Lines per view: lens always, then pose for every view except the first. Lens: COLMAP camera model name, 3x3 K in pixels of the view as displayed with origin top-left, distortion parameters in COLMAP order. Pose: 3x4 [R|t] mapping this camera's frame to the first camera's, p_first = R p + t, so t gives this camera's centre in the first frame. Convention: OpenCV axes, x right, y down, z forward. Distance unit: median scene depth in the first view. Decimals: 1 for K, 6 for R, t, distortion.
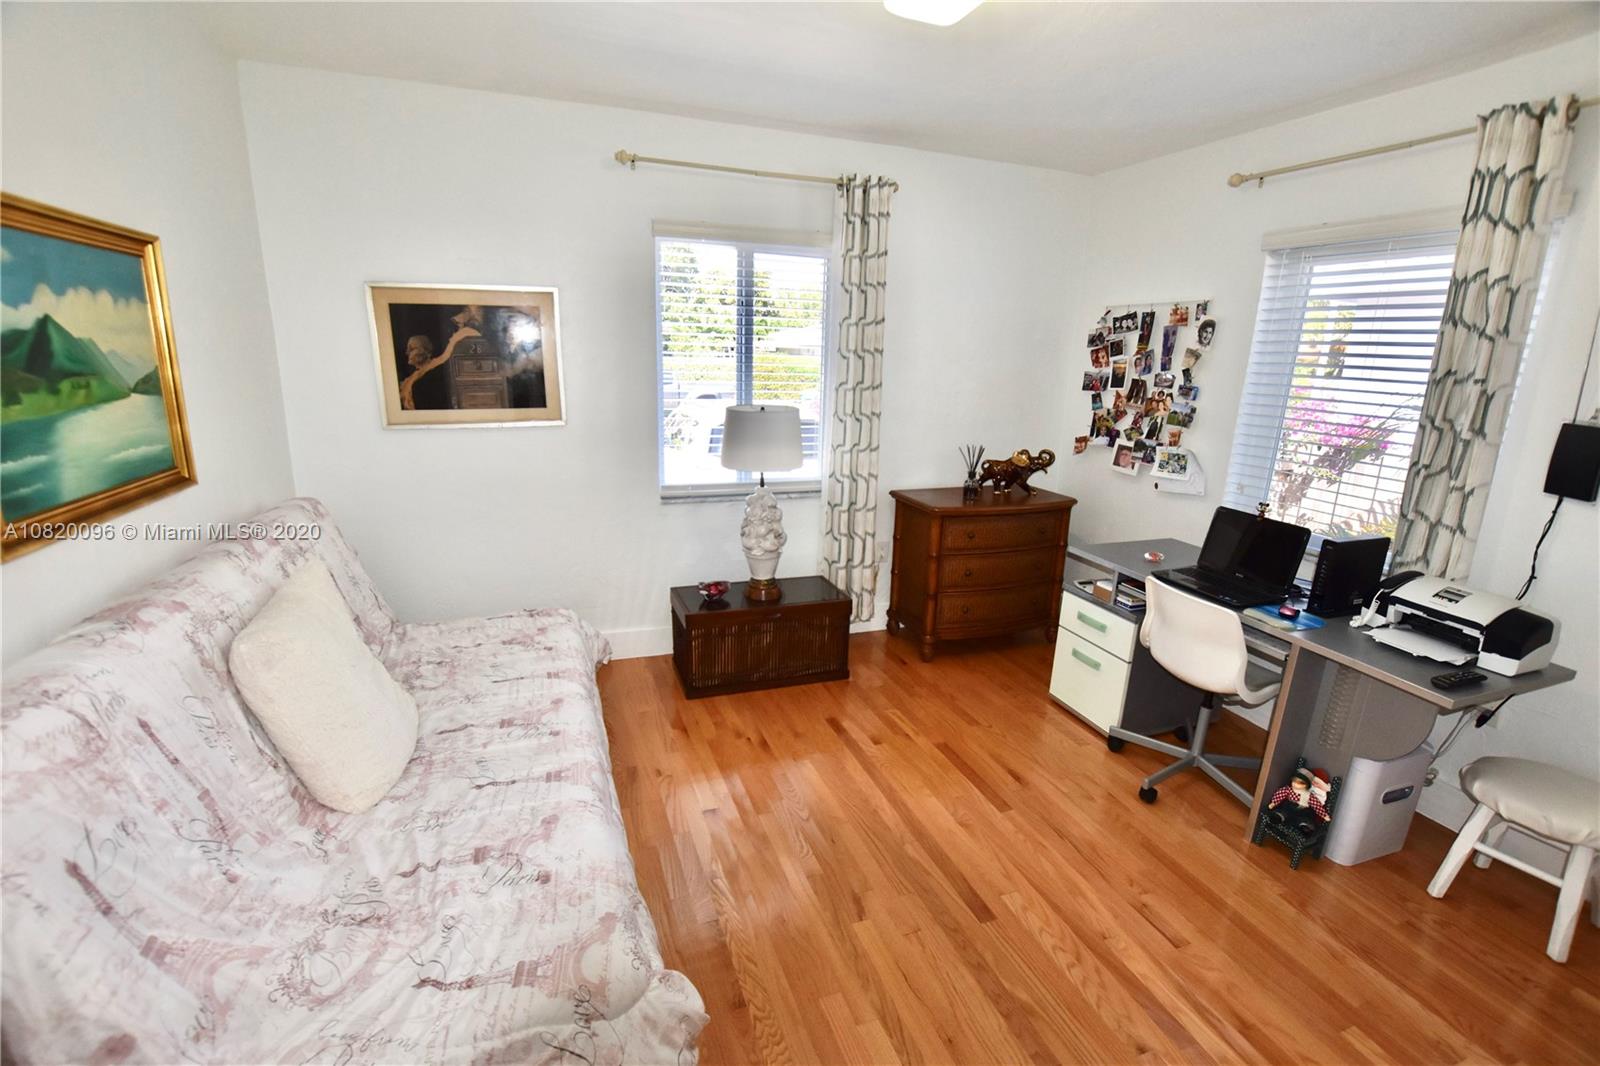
lens RADIAL K [[698.9, 0, 764.4], [0, 698.9, 533.7], [0, 0, 1]] dist [-0.023230, -0.000202]
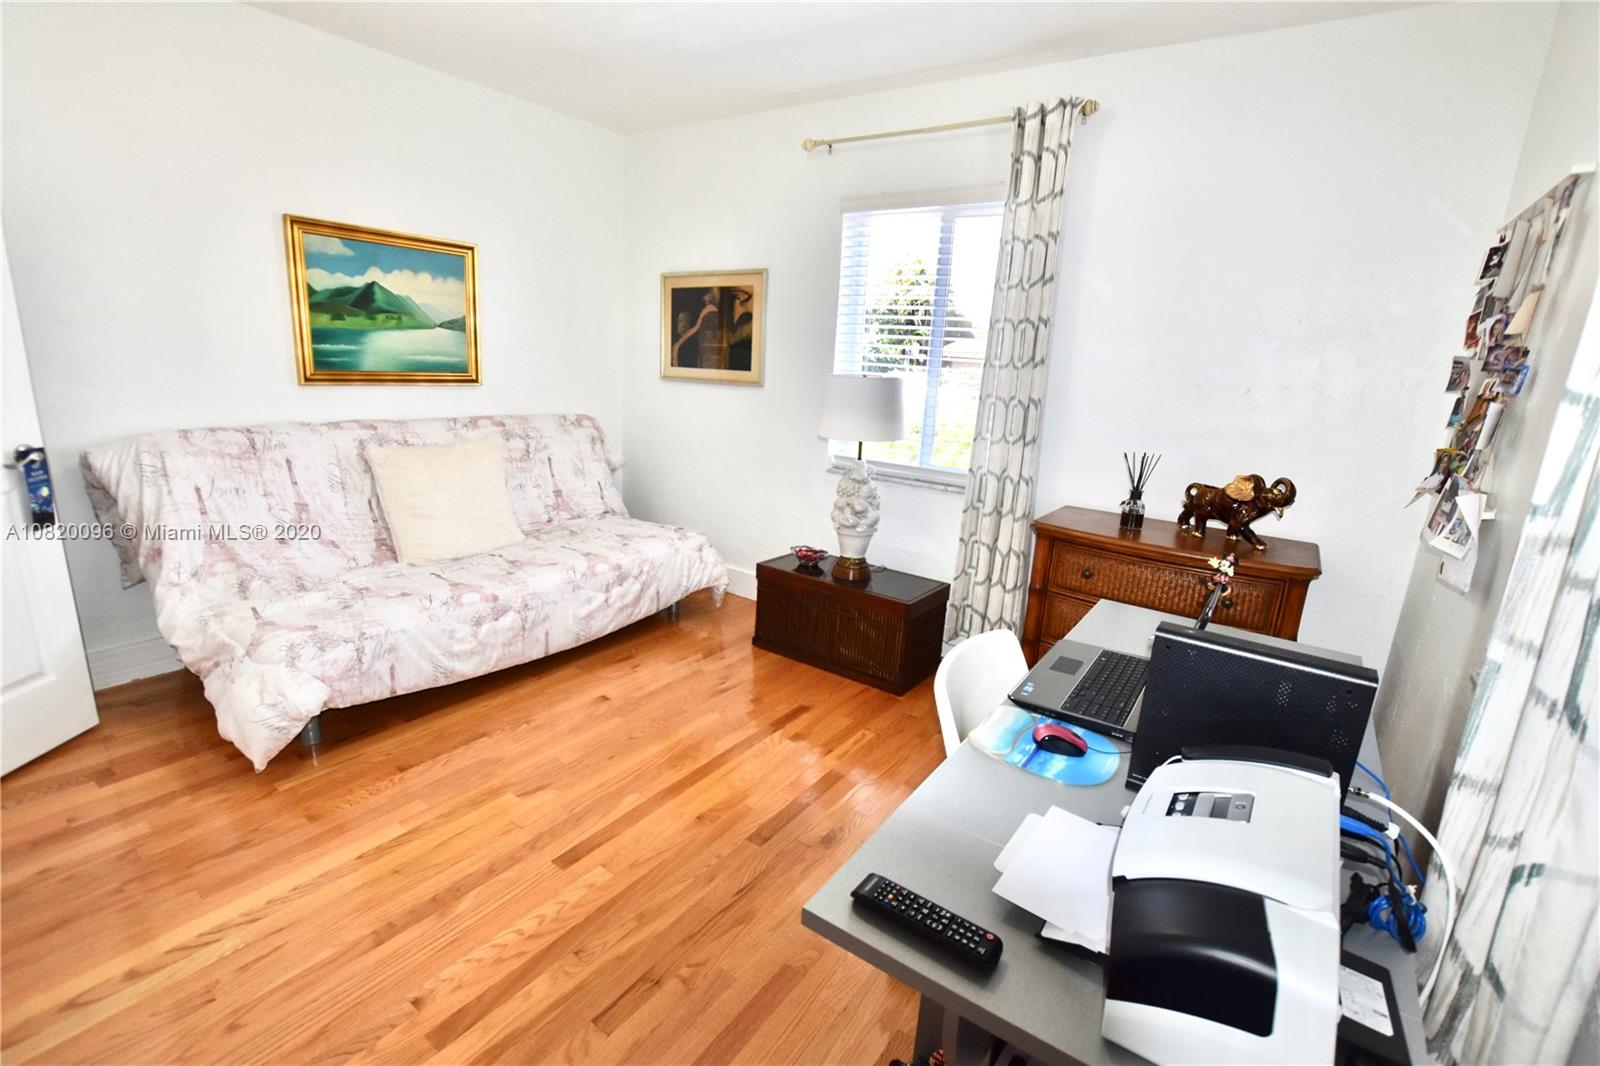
lens RADIAL K [[698.9, 0, 795.9], [0, 698.9, 528.9], [0, 0, 1]] dist [-0.023230, -0.000202]
pose [[0.599719, 0.201923, -0.774315, 0.745473], [-0.242195, 0.968057, 0.064862, -0.017942], [0.762678, 0.148636, 0.629467, 0.373680]]
